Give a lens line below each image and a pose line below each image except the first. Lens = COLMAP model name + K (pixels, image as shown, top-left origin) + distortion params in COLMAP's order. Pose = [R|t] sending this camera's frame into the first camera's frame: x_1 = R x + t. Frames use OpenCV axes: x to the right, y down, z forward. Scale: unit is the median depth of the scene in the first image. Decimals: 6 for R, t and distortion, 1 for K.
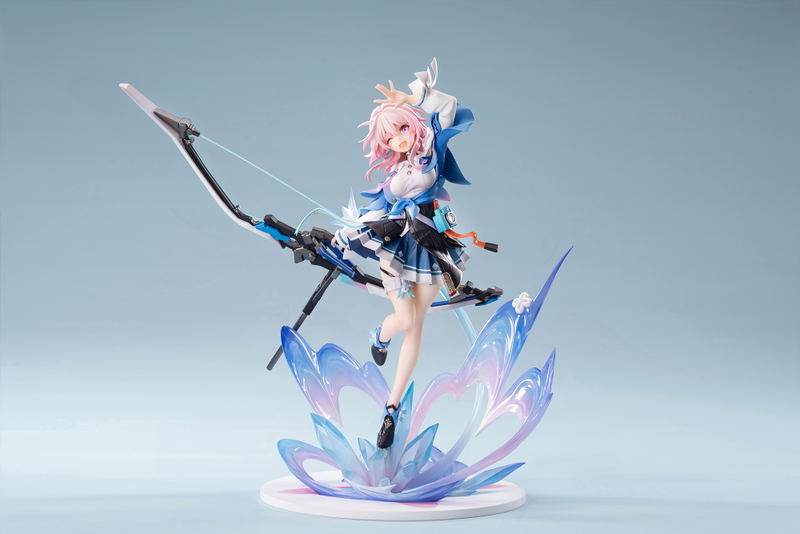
lens RADIAL K [[1755.2, 0, 395.1], [0, 1755.2, 266.0], [0, 0, 1]] dist [0.035028, 0.000000]
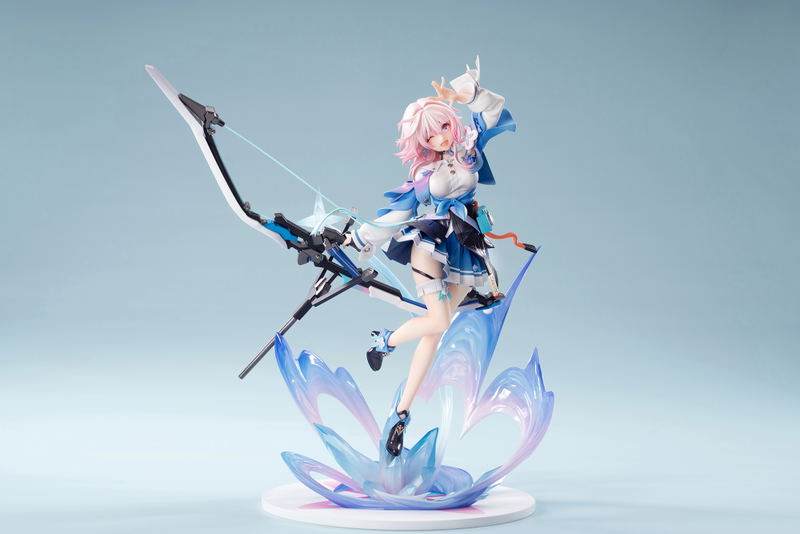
lens RADIAL K [[1755.2, 0, 402.2], [0, 1755.2, 269.2], [0, 0, 1]] dist [0.035028, 0.000000]
pose [[0.911892, -0.003420, 0.410415, -0.401082], [0.001974, 0.999990, 0.003947, -0.002966], [-0.410424, -0.002789, 0.911890, 0.116047]]
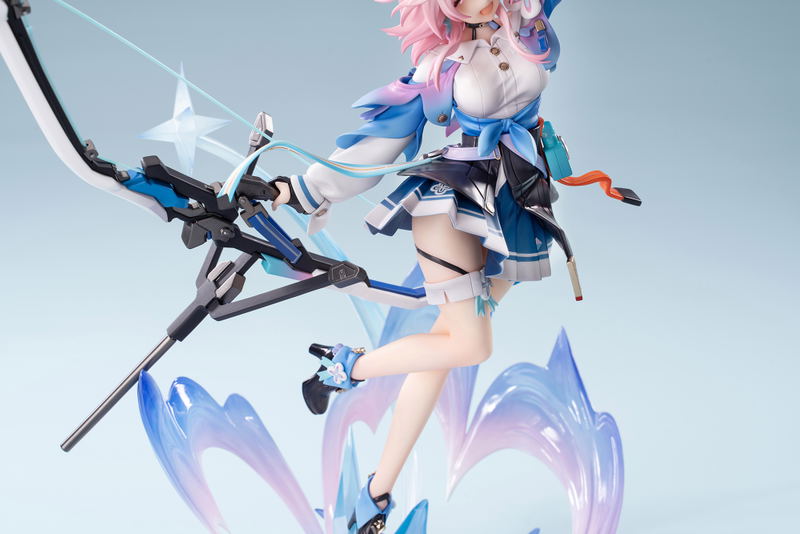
lens RADIAL K [[1755.2, 0, 398.4], [0, 1755.2, 264.1], [0, 0, 1]] dist [0.035028, 0.000000]
pose [[0.775826, -0.143689, 0.614367, -0.311958], [0.017466, 0.978241, 0.206735, -0.096913], [-0.630705, -0.149660, 0.761455, 0.608595]]
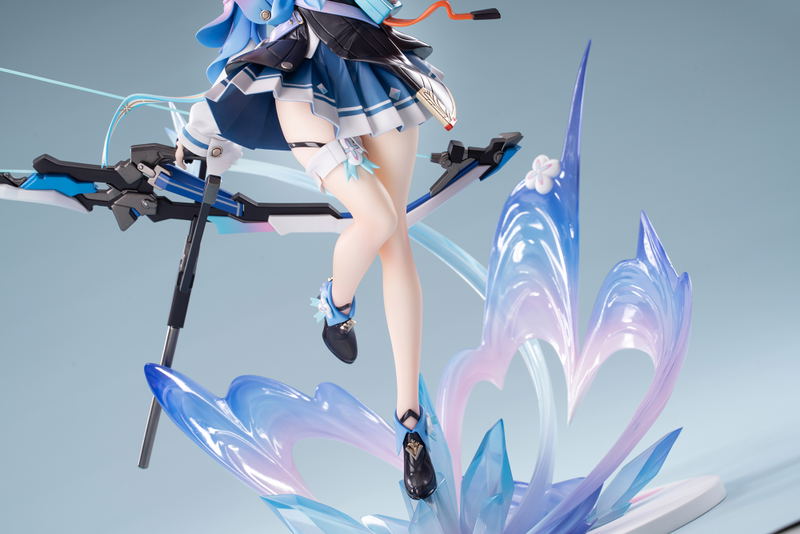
lens RADIAL K [[1755.2, 0, 403.6], [0, 1755.2, 268.7], [0, 0, 1]] dist [0.035028, 0.000000]
pose [[0.920211, -0.353817, 0.167406, -0.072273], [0.375708, 0.918376, -0.124212, 0.103592], [-0.109794, 0.177197, 0.978032, 0.504198]]
